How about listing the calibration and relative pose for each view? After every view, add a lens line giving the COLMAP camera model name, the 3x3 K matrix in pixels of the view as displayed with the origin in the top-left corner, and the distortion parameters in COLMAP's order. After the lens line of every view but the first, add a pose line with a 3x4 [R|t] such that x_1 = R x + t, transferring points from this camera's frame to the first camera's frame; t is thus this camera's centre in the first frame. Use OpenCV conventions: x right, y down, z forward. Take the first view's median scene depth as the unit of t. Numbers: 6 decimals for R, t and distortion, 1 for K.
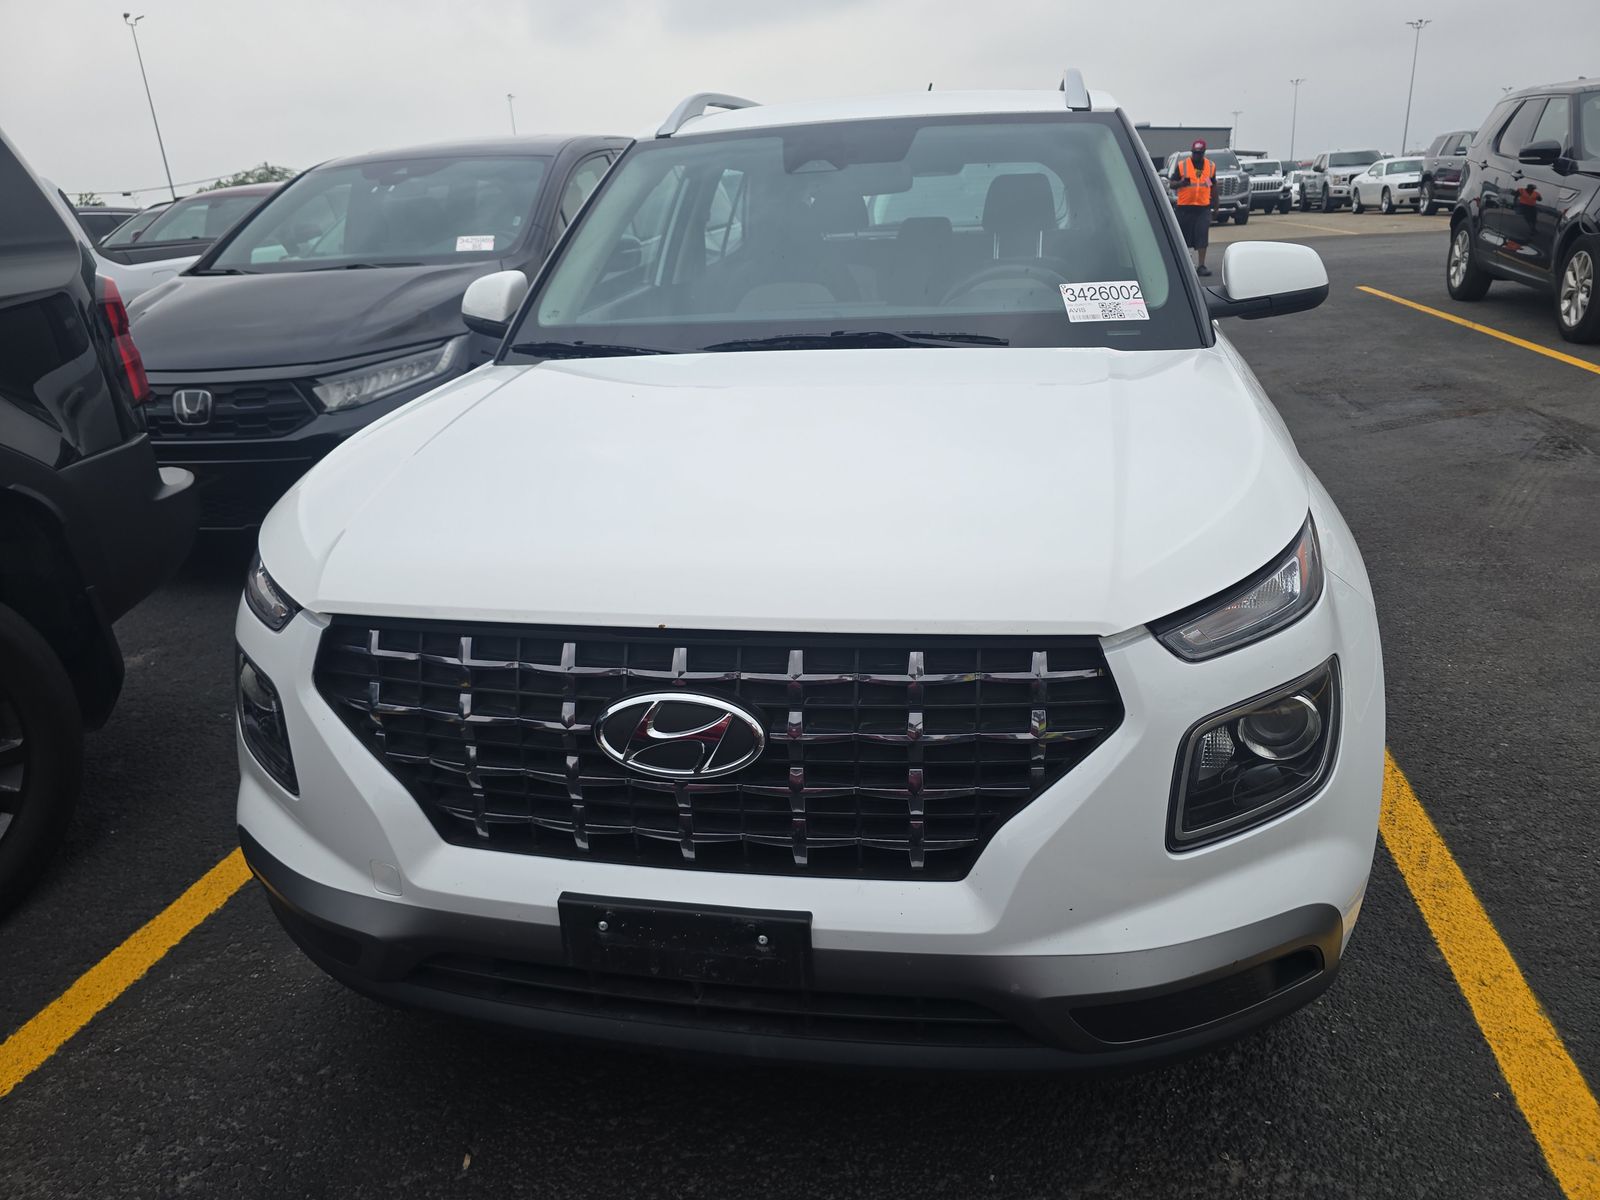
lens RADIAL K [[1099.8, 0, 801.7], [0, 1099.8, 595.5], [0, 0, 1]] dist [0.024692, -0.016013]
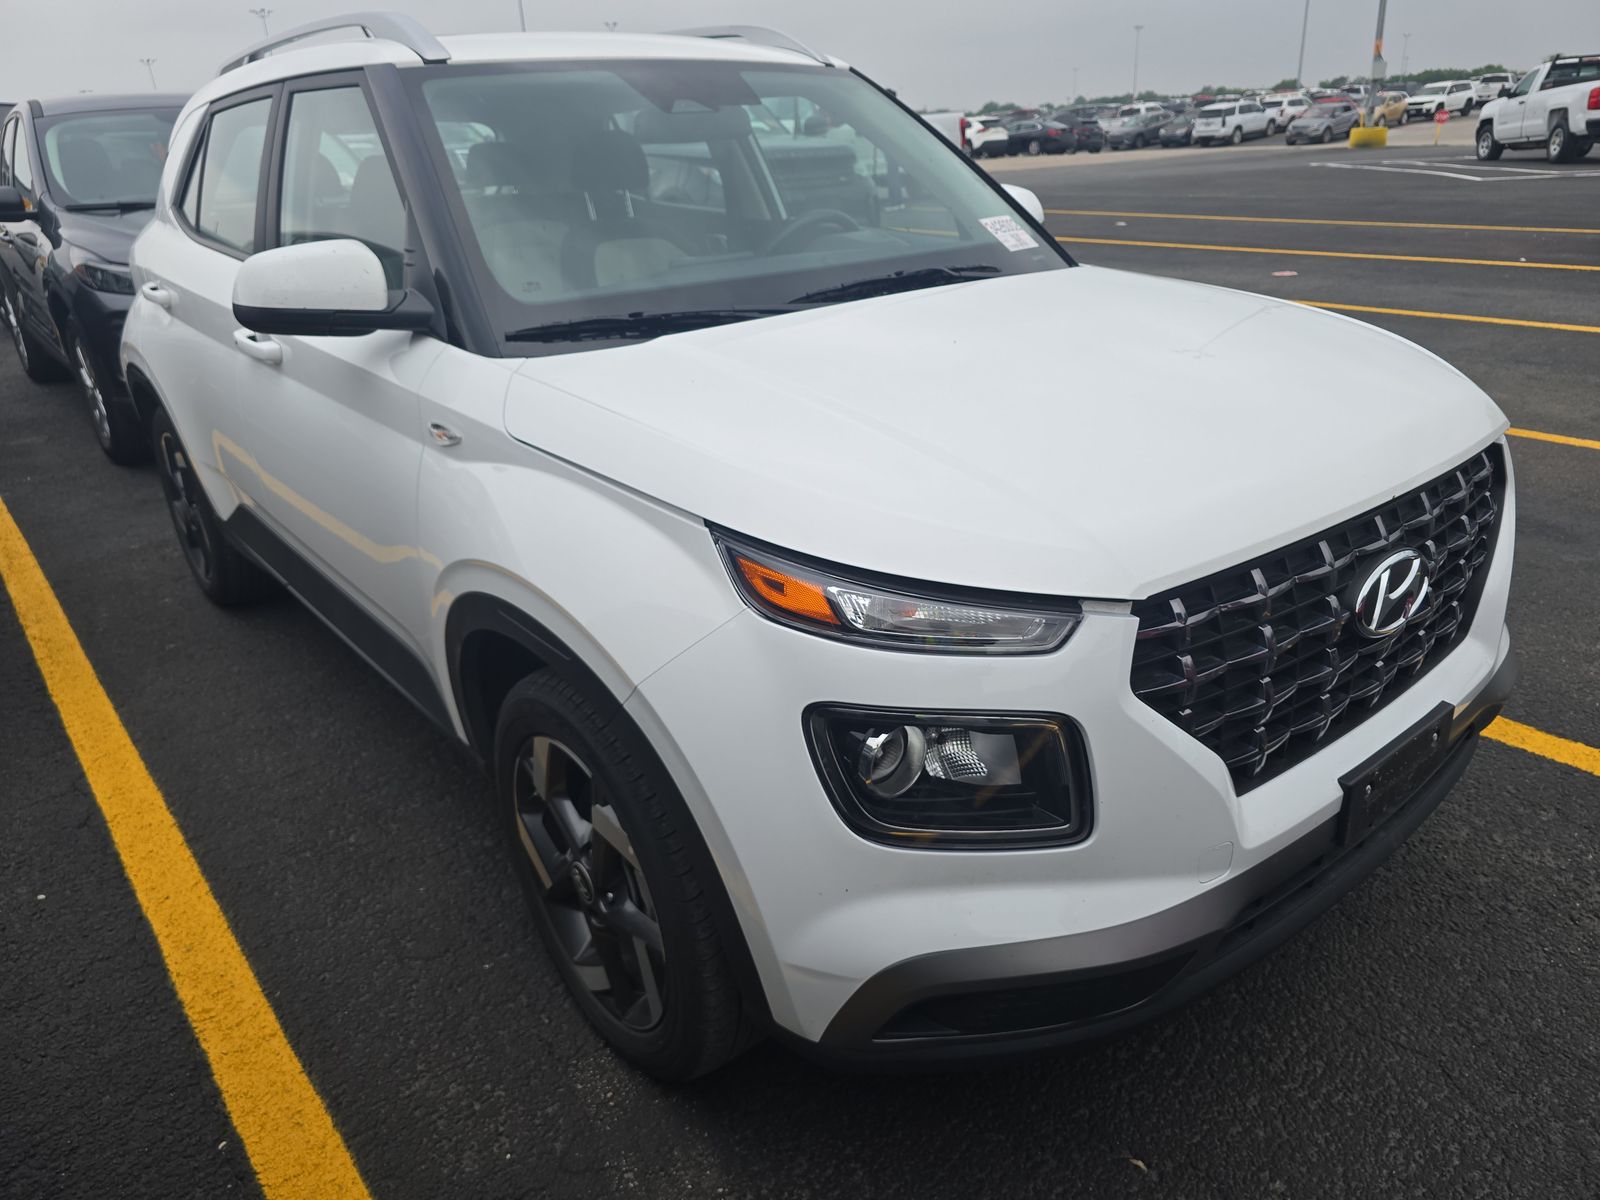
lens RADIAL K [[1099.8, 0, 805.6], [0, 1099.8, 598.3], [0, 0, 1]] dist [0.024692, -0.016013]
pose [[0.630752, -0.279063, 0.724069, -0.811534], [0.270406, 0.953656, 0.131991, -0.111177], [-0.727346, 0.112539, 0.676981, 0.413946]]
